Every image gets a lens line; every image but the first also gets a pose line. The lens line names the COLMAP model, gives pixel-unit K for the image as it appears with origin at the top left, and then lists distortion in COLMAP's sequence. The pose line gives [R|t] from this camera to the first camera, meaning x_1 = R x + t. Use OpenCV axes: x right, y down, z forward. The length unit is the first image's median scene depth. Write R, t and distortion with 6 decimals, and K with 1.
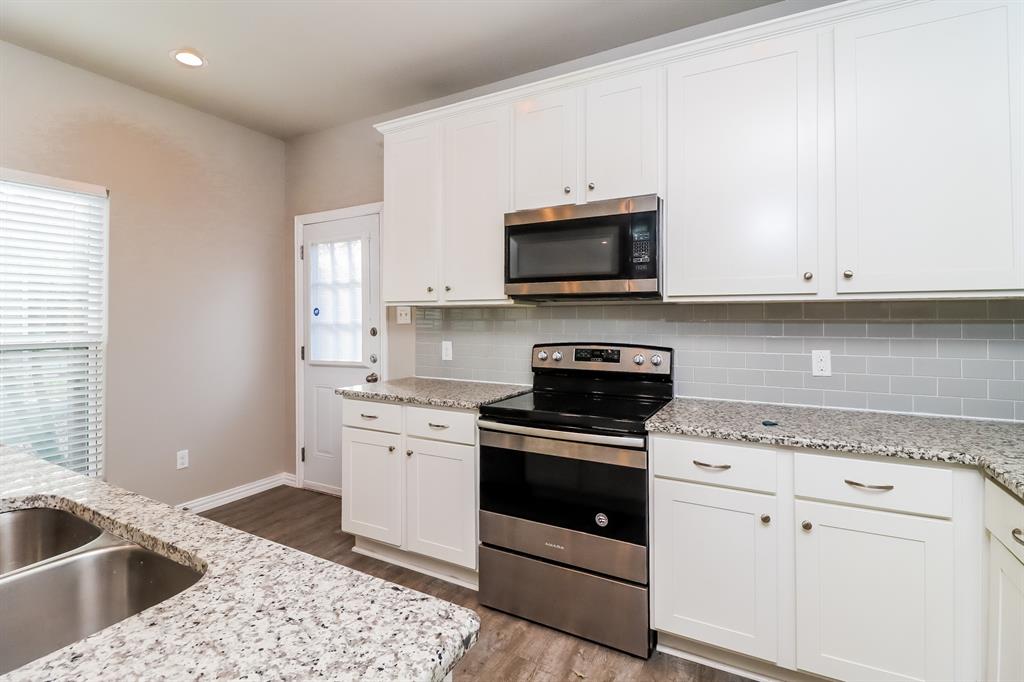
lens RADIAL K [[476.7, 0, 519.3], [0, 476.7, 326.2], [0, 0, 1]] dist [0.015615, -0.014101]
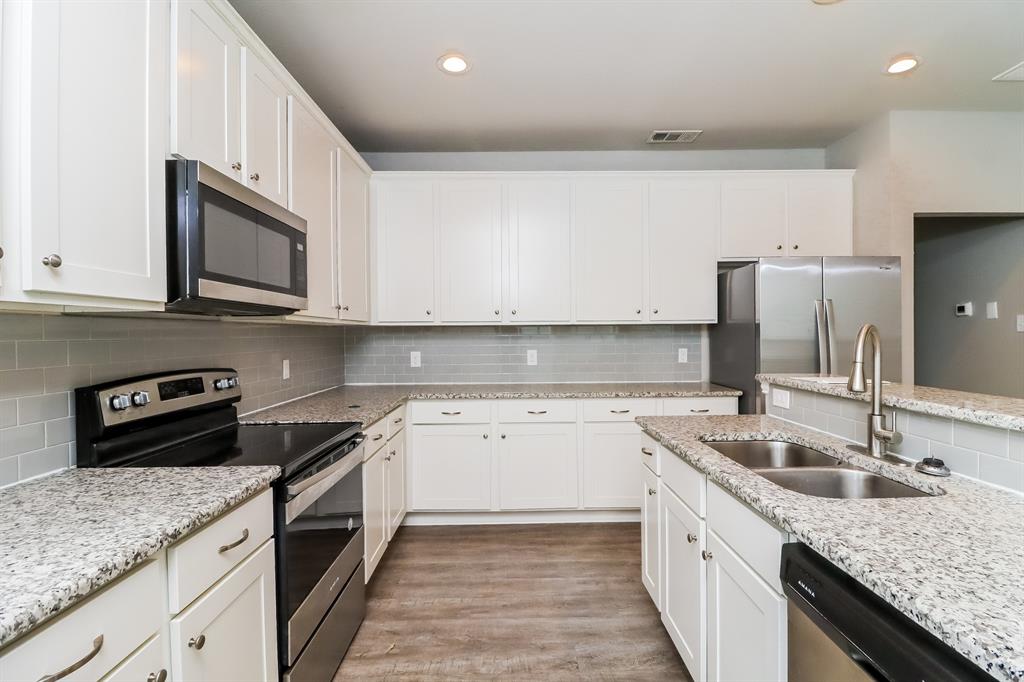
lens RADIAL K [[476.7, 0, 519.3], [0, 476.7, 326.2], [0, 0, 1]] dist [0.015615, -0.014101]
pose [[-0.482805, 0.009259, 0.875679, -0.777817], [0.025921, 0.999657, 0.003721, -0.023631], [-0.875344, 0.024495, -0.482879, 0.960516]]
